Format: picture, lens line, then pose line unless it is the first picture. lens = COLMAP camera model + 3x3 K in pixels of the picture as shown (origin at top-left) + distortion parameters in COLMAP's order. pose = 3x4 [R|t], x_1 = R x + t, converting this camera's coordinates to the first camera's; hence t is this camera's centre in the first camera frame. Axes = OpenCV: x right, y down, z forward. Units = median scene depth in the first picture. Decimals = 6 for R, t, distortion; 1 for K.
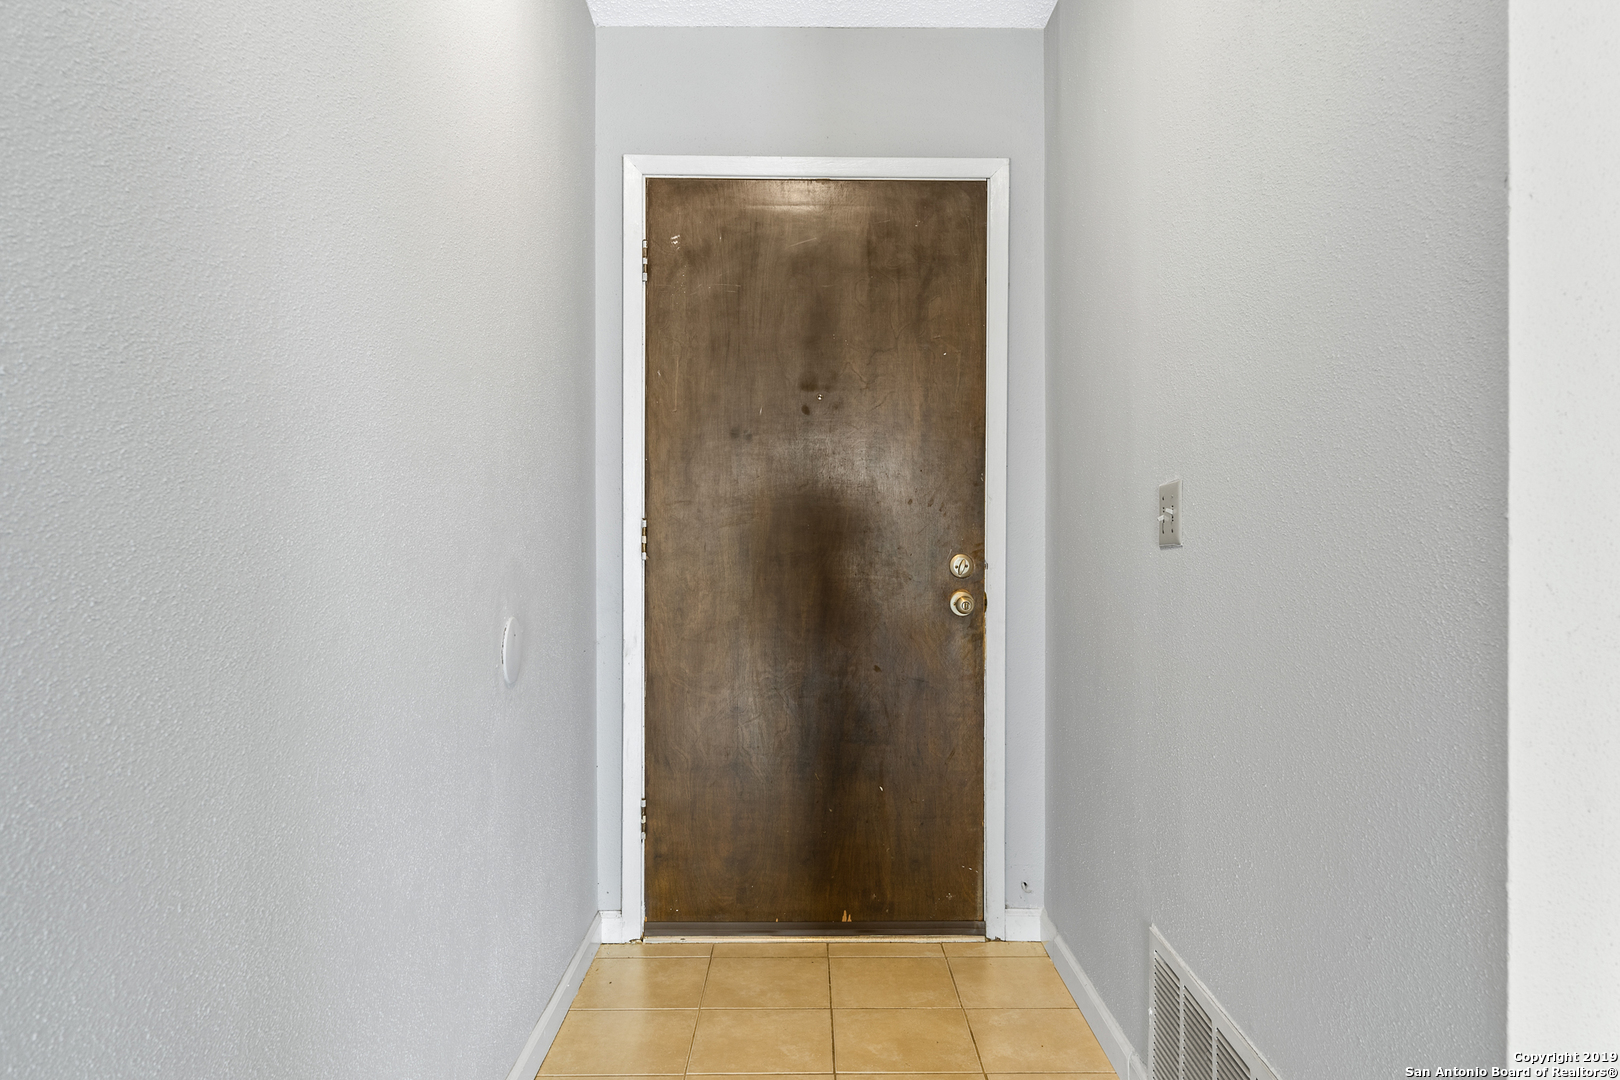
lens RADIAL K [[1119.6, 0, 810.6], [0, 1119.6, 537.6], [0, 0, 1]] dist [0.001908, 0.000122]
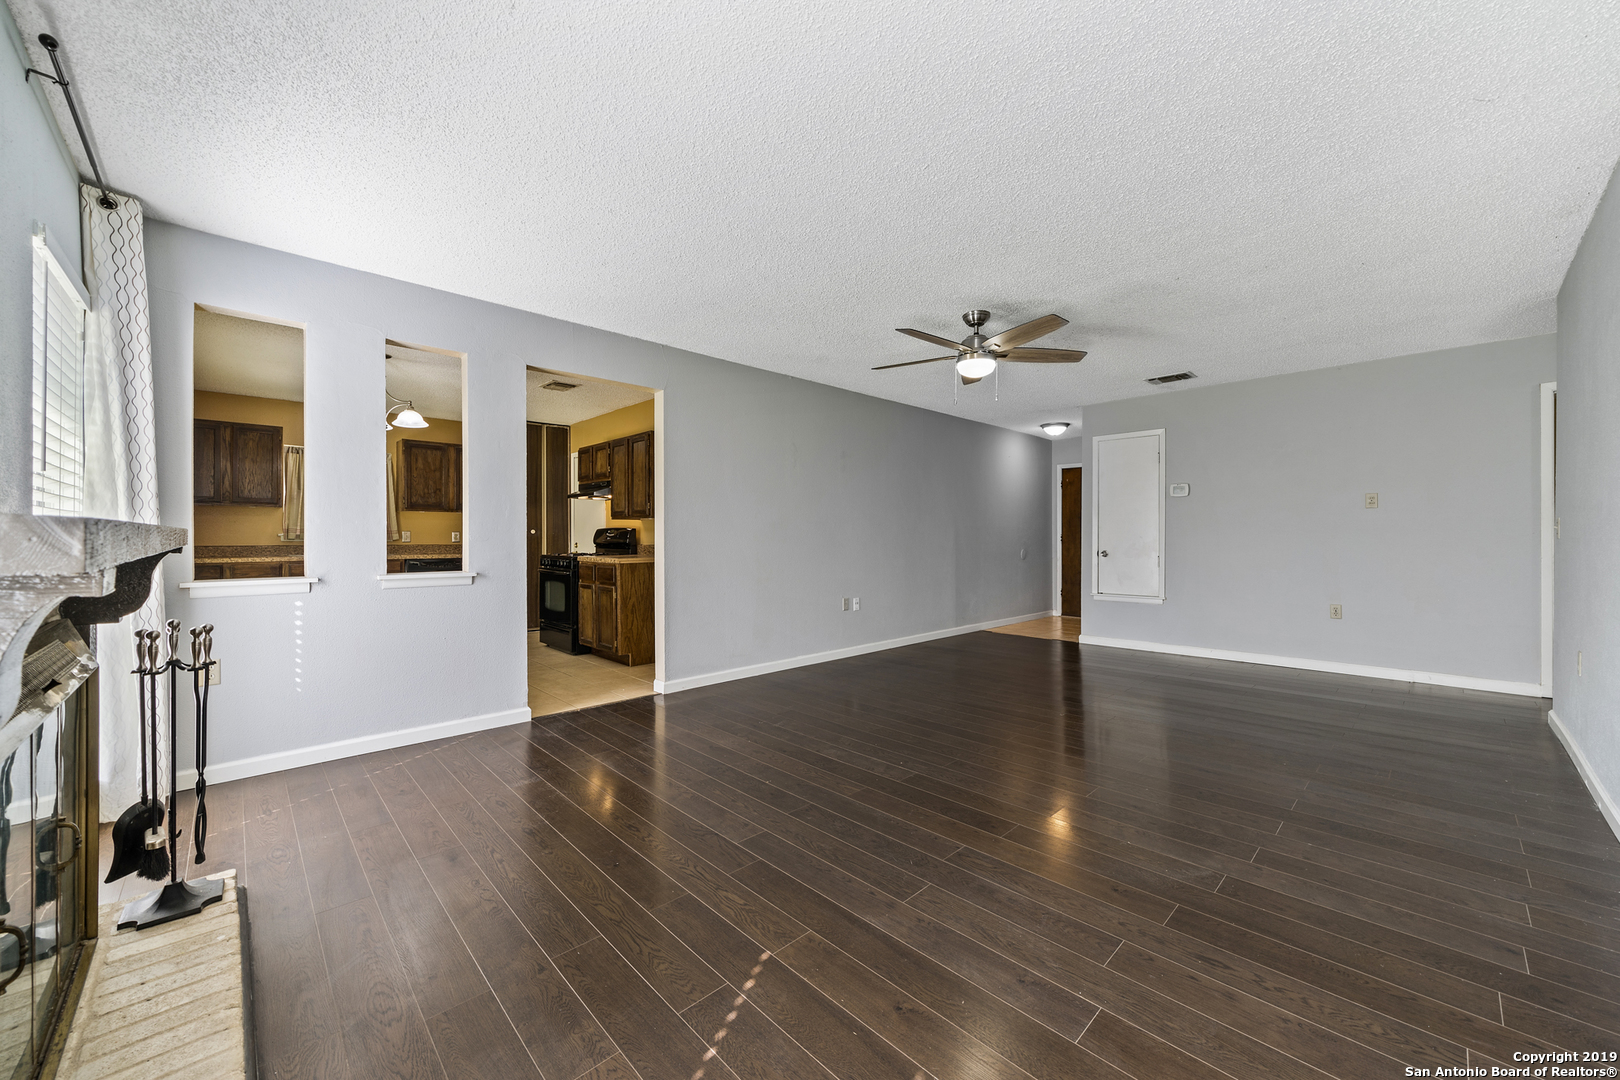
lens RADIAL K [[609.6, 0, 802.4], [0, 609.6, 535.6], [0, 0, 1]] dist [-0.000892, -0.000203]
pose [[0.687593, 0.000487, -0.726096, 1.066648], [-0.005490, 0.999975, -0.004529, 0.007488], [0.726075, 0.007101, 0.687579, -1.789021]]
